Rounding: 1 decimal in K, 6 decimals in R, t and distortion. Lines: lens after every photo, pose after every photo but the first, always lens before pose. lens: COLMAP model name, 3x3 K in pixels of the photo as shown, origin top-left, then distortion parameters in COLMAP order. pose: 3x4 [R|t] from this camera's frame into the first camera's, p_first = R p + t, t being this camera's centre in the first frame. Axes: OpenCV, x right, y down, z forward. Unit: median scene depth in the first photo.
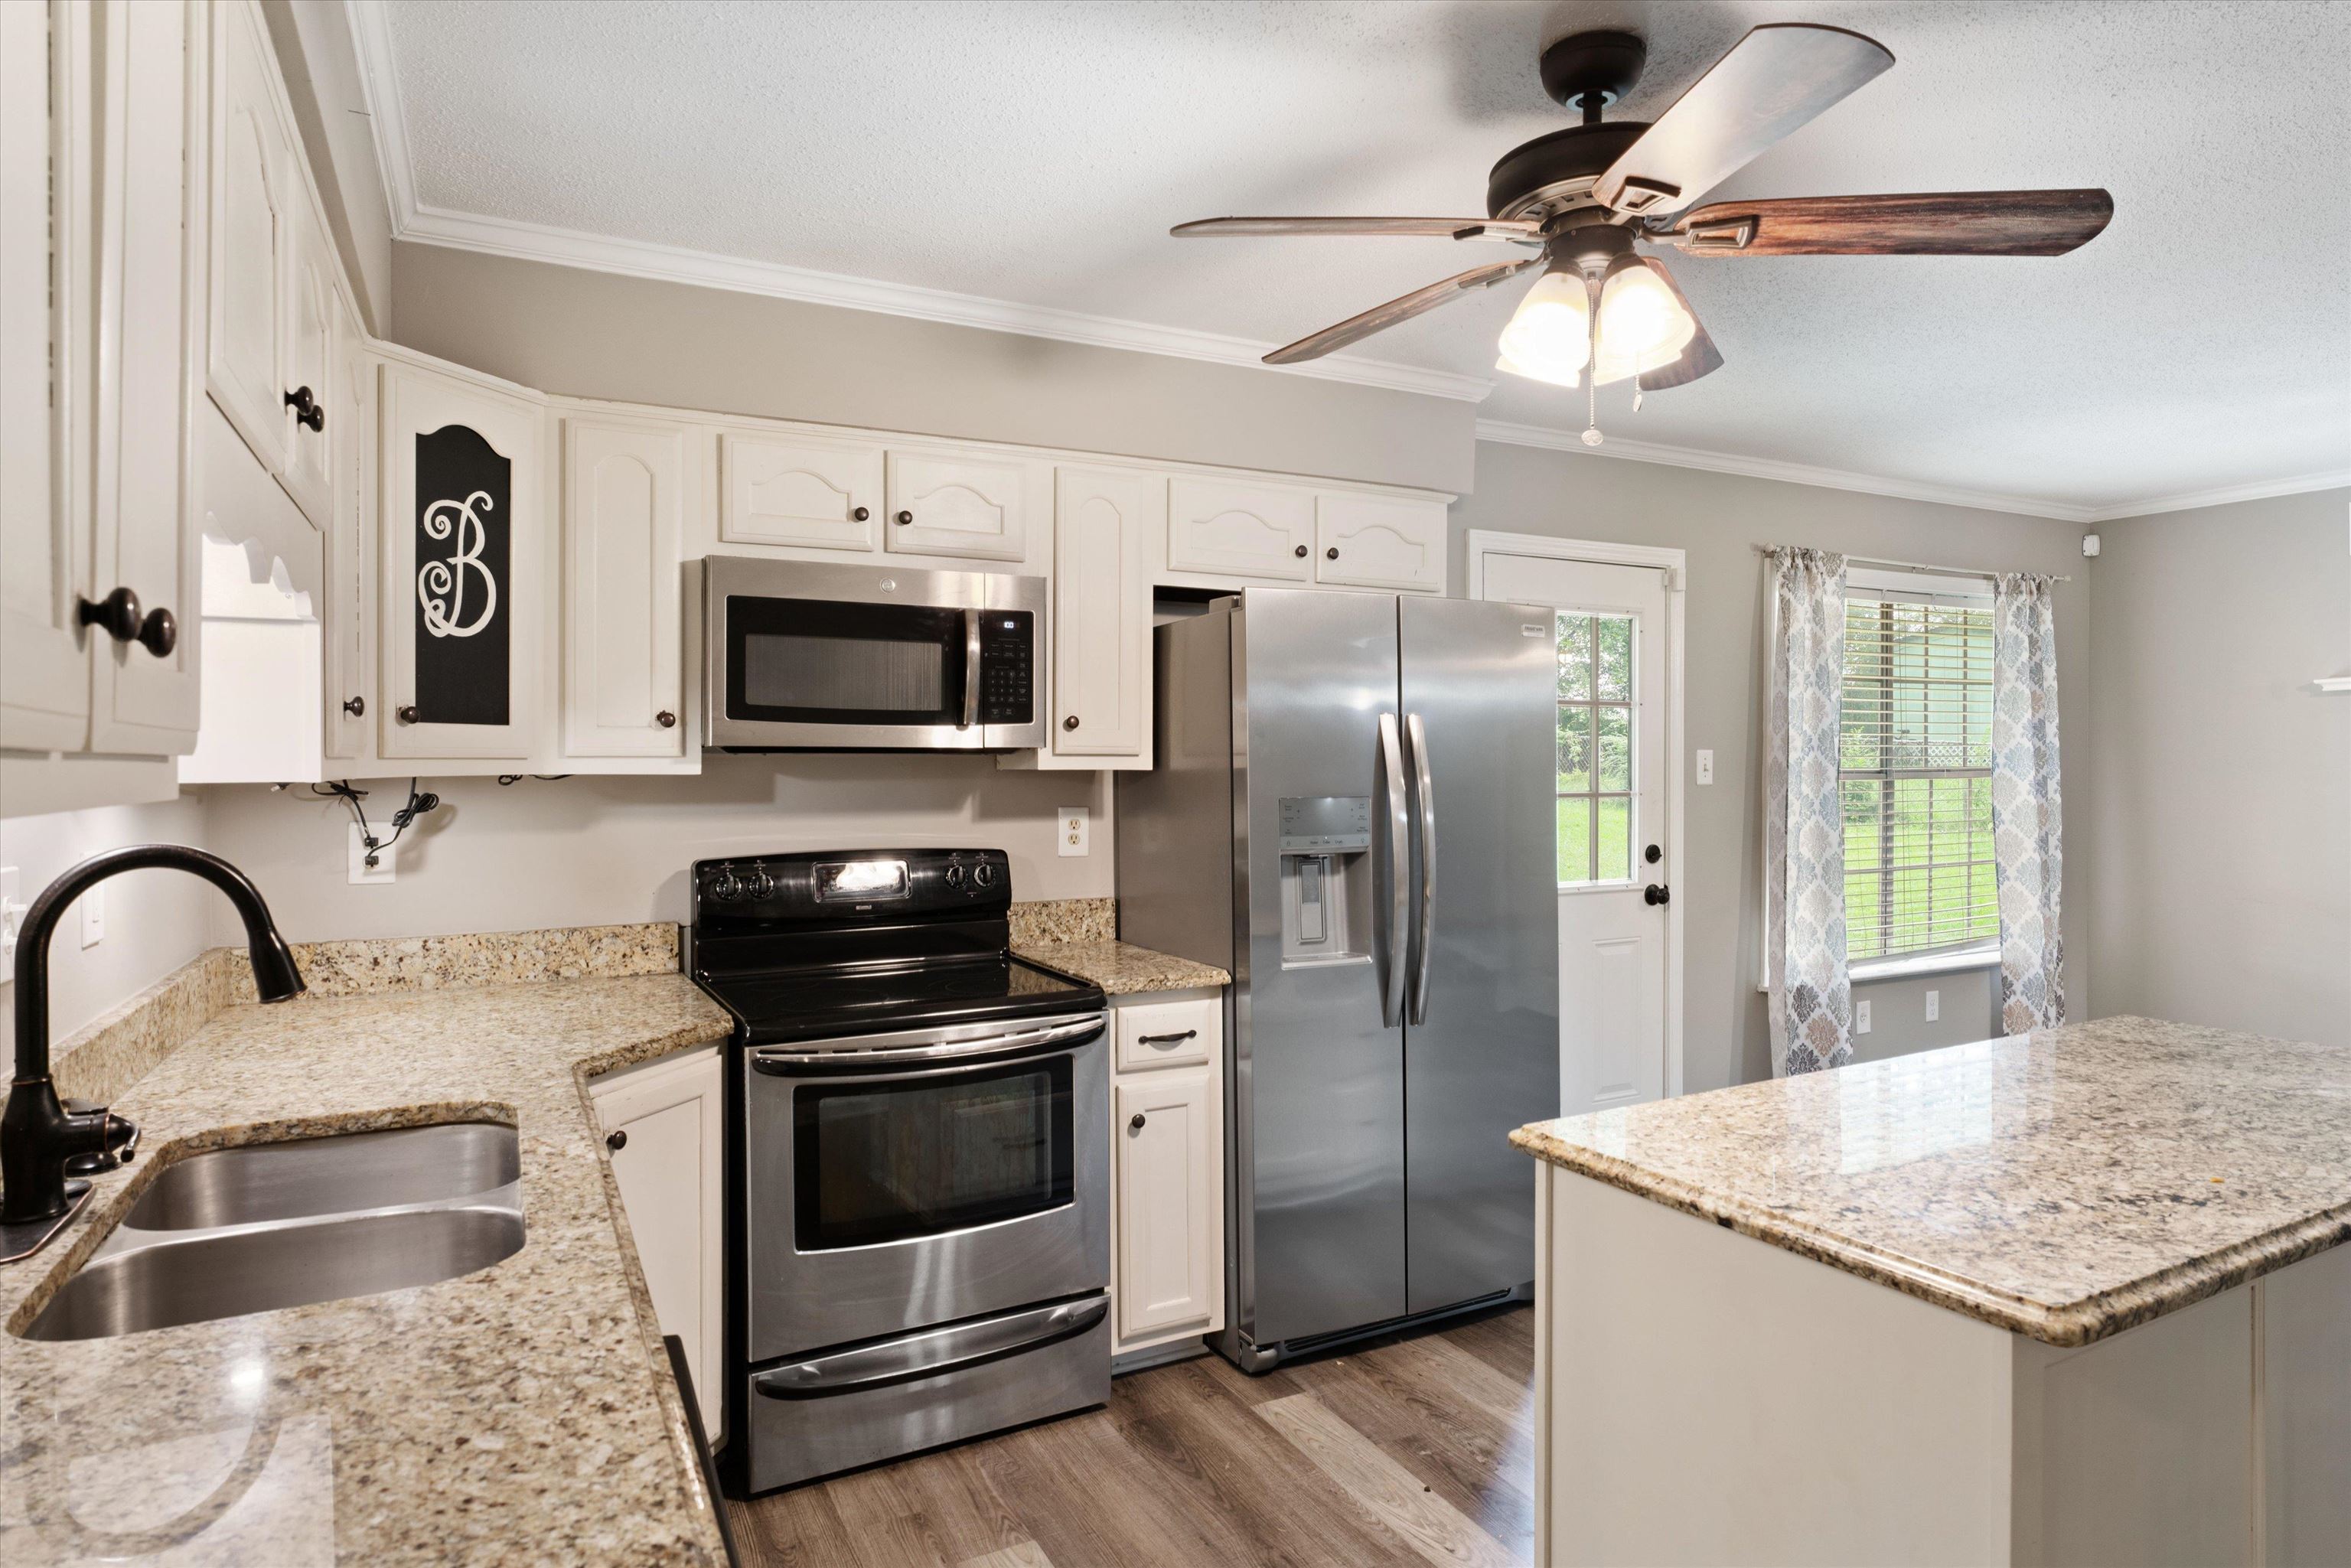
lens RADIAL K [[1331.2, 0, 1158.6], [0, 1331.2, 771.7], [0, 0, 1]] dist [-0.015052, 0.012204]
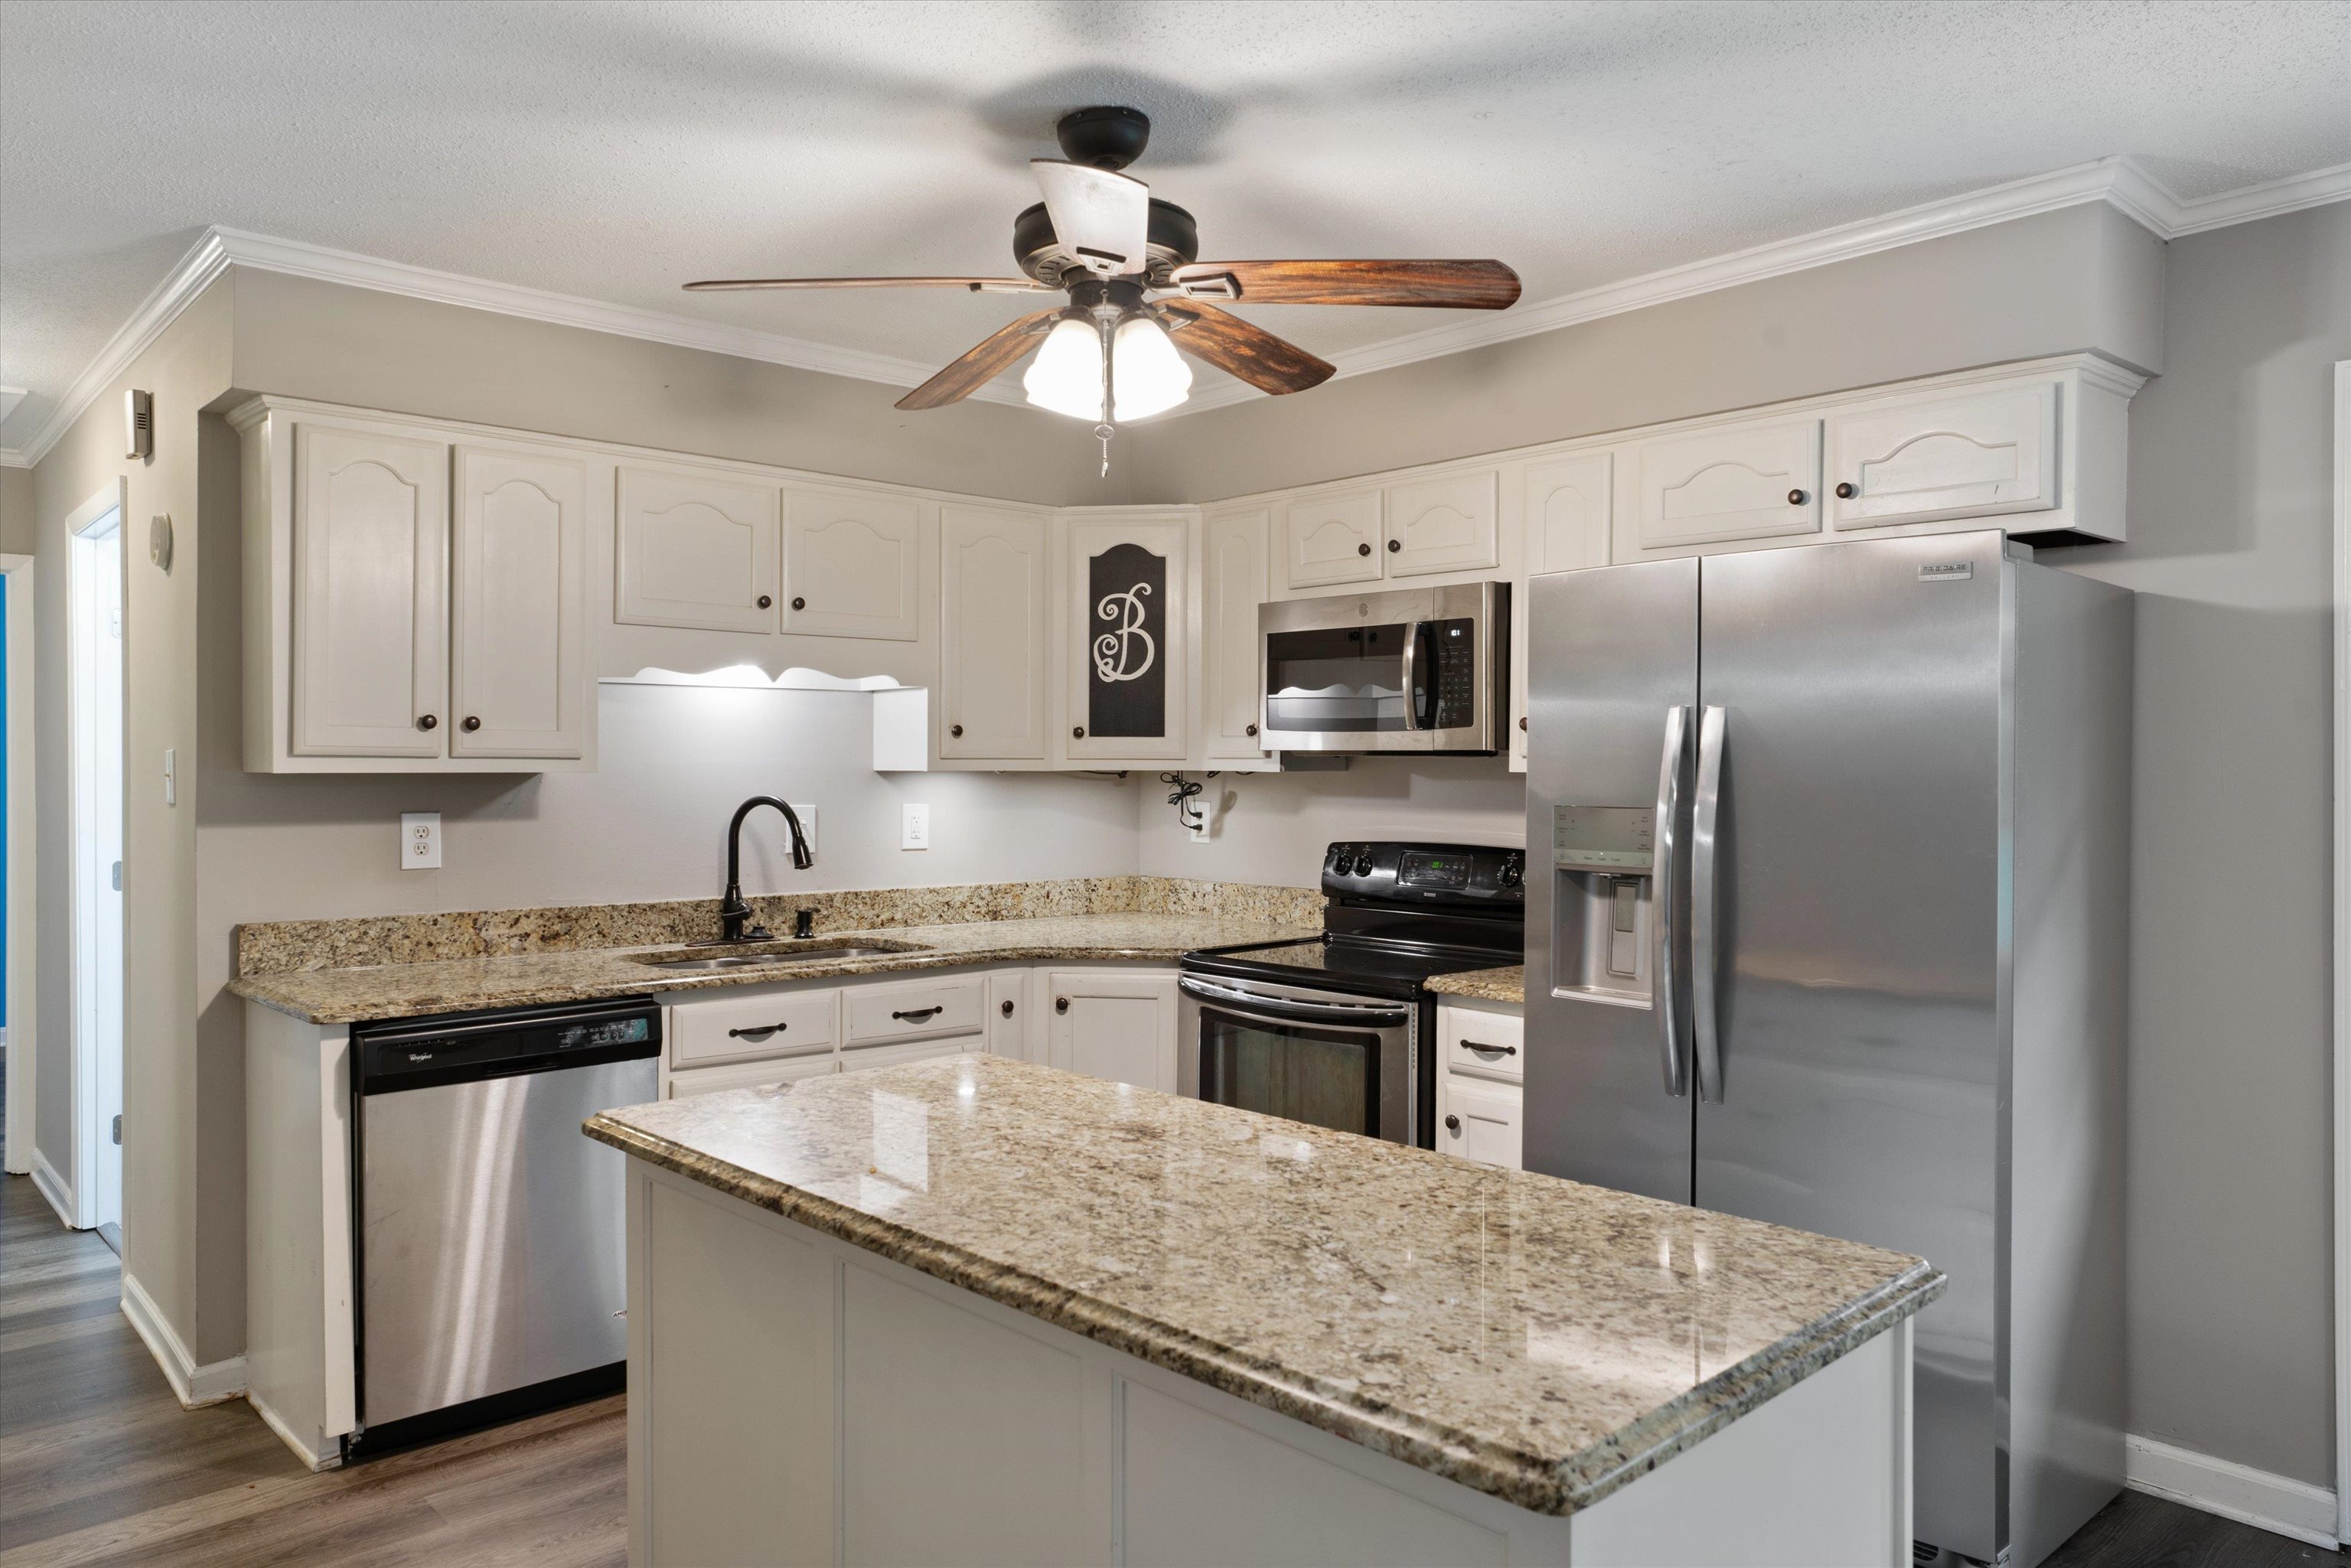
lens RADIAL K [[1593.8, 0, 1151.1], [0, 1593.8, 780.2], [0, 0, 1]] dist [-0.004857, 0.002755]
pose [[0.254249, 0.015041, -0.967022, 1.066717], [-0.012752, 0.999844, 0.012198, -0.007047], [0.967055, 0.009230, 0.254402, 0.464727]]
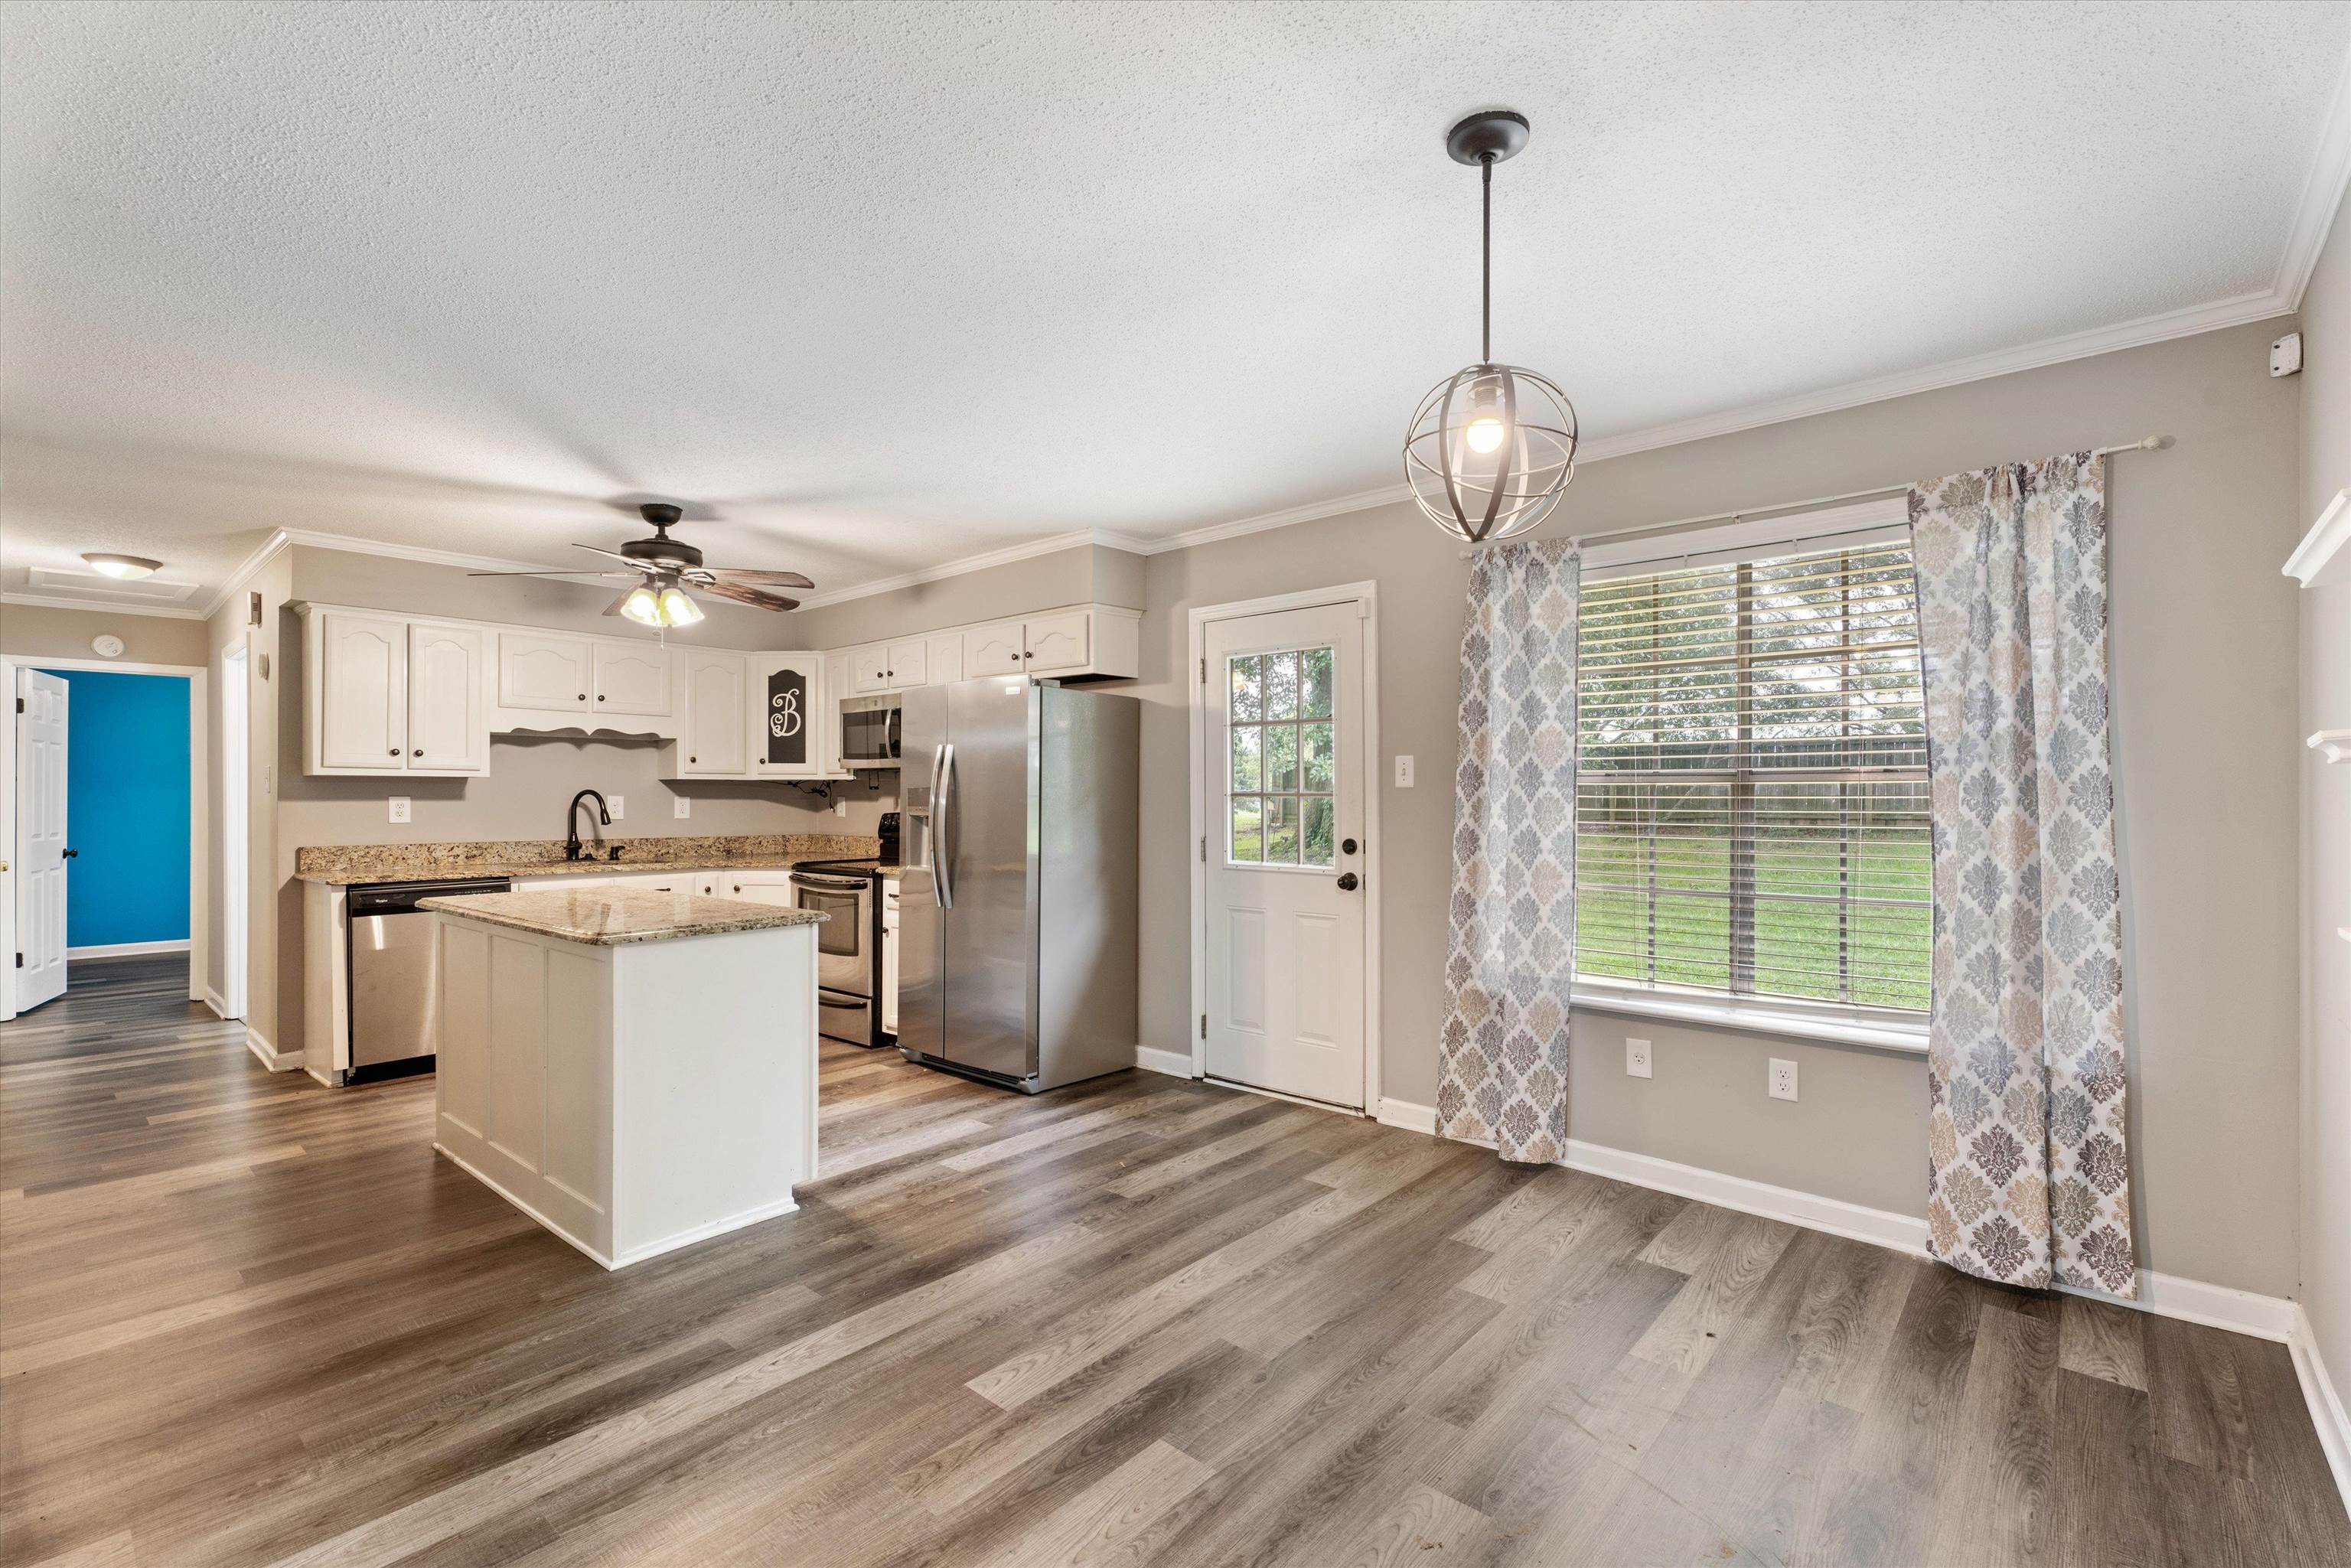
lens RADIAL K [[1035.8, 0, 1162.5], [0, 1035.8, 800.9], [0, 0, 1]] dist [0.002057, 0.000206]
pose [[0.361785, 0.006966, -0.932236, 1.771005], [-0.009573, 0.999947, 0.003757, 0.030355], [0.932212, 0.007565, 0.361832, 0.785977]]
